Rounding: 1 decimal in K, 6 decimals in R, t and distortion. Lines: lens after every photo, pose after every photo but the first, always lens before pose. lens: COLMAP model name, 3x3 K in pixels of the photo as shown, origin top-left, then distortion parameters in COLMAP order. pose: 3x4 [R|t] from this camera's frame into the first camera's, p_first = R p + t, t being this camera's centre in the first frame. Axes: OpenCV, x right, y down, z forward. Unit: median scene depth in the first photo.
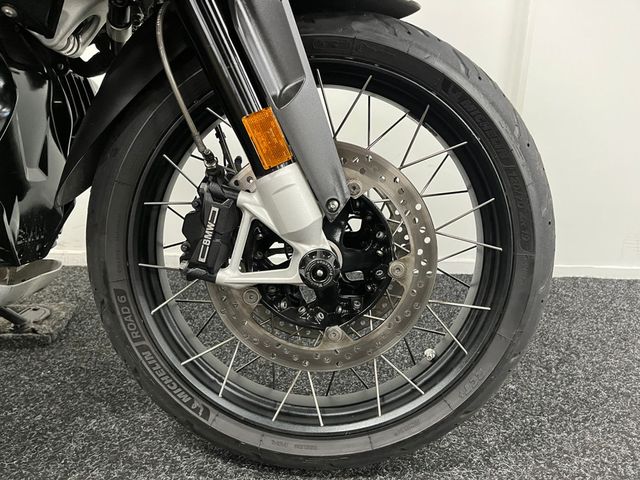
lens RADIAL K [[482.5, 0, 320.0], [0, 482.5, 240.0], [0, 0, 1]] dist [0.086471, -0.129050]
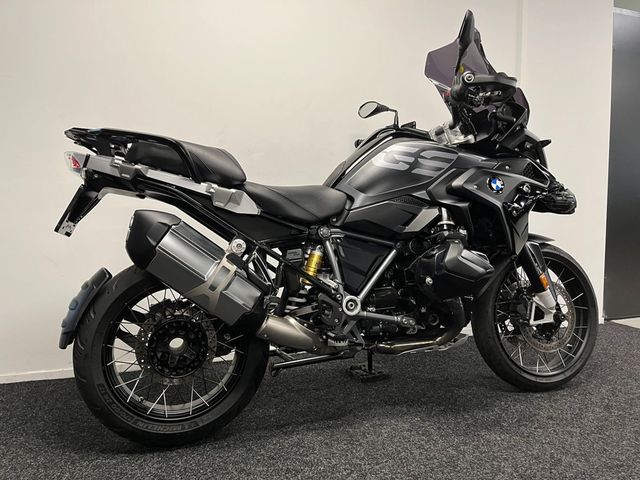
lens RADIAL K [[482.5, 0, 320.0], [0, 482.5, 240.0], [0, 0, 1]] dist [0.086471, -0.129050]
pose [[0.941706, -0.046989, 0.333139, -2.513327], [0.117635, 0.973686, -0.195187, 0.004181], [-0.315201, 0.222998, 0.922453, -1.674378]]
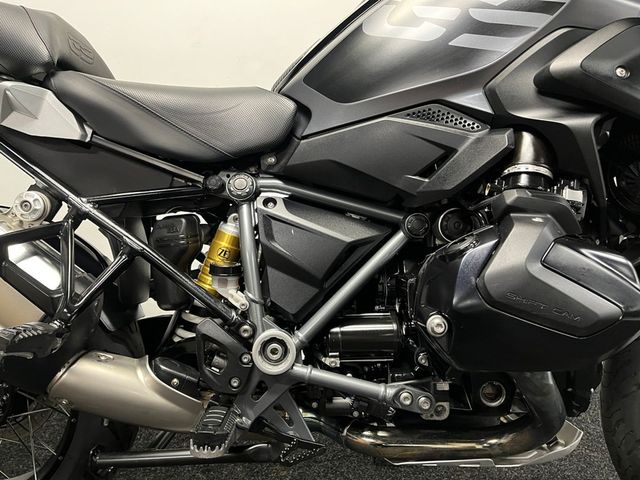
lens RADIAL K [[482.5, 0, 320.0], [0, 482.5, 240.0], [0, 0, 1]] dist [0.086471, -0.129050]
pose [[0.999777, -0.005948, 0.020279, -1.389751], [0.008864, 0.989112, -0.146900, -0.238882], [-0.019184, 0.147047, 0.988944, -0.406555]]
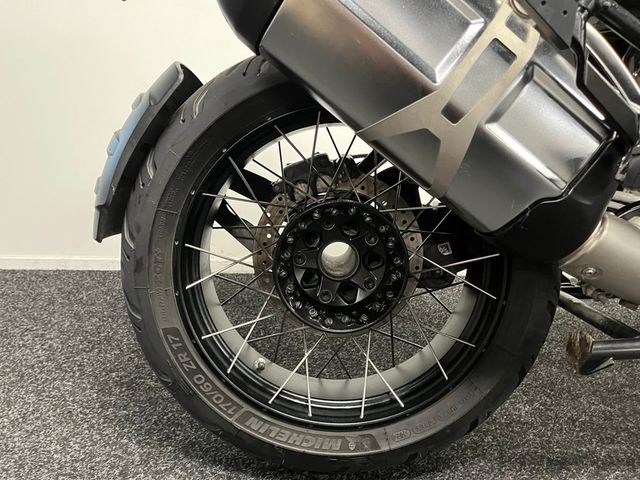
lens RADIAL K [[482.5, 0, 320.0], [0, 482.5, 240.0], [0, 0, 1]] dist [0.086471, -0.129050]
pose [[0.999812, -0.011571, 0.015562, -2.452298], [0.011413, 0.999883, 0.010189, -0.101404], [-0.015678, -0.010009, 0.999827, -0.049895]]
